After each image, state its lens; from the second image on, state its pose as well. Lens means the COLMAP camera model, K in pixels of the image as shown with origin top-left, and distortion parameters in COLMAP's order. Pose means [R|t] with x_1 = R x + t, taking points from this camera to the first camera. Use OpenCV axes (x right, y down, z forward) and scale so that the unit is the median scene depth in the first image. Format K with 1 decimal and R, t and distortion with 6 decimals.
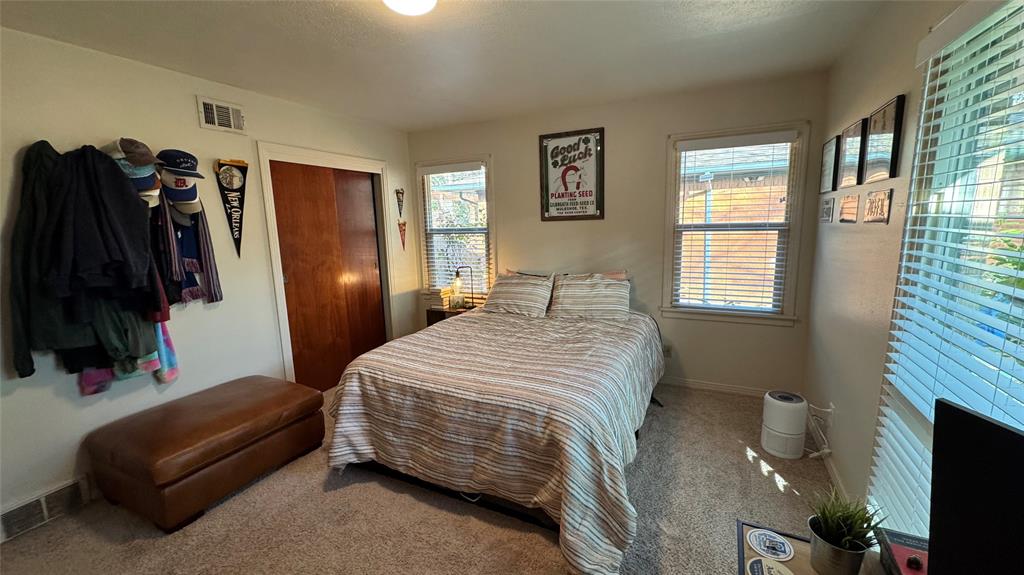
lens RADIAL K [[408.8, 0, 512.0], [0, 408.8, 287.5], [0, 0, 1]] dist [-0.001481, 0.000186]
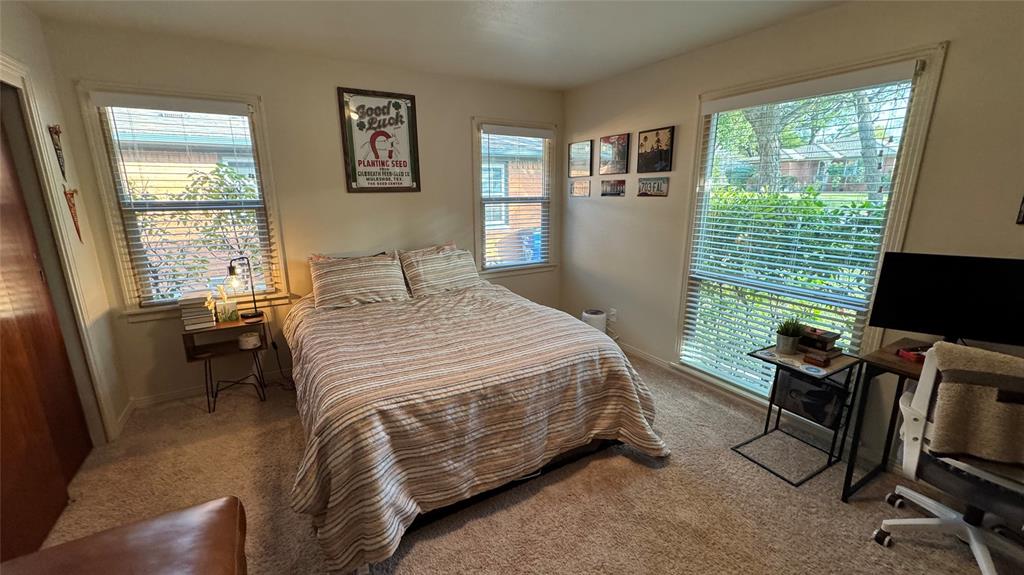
lens RADIAL K [[408.8, 0, 512.0], [0, 408.8, 287.5], [0, 0, 1]] dist [-0.001481, 0.000186]
pose [[0.543211, -0.170201, 0.822164, -0.564065], [0.127489, 0.984603, 0.119595, -0.033542], [-0.829860, 0.039851, 0.556546, 0.312943]]
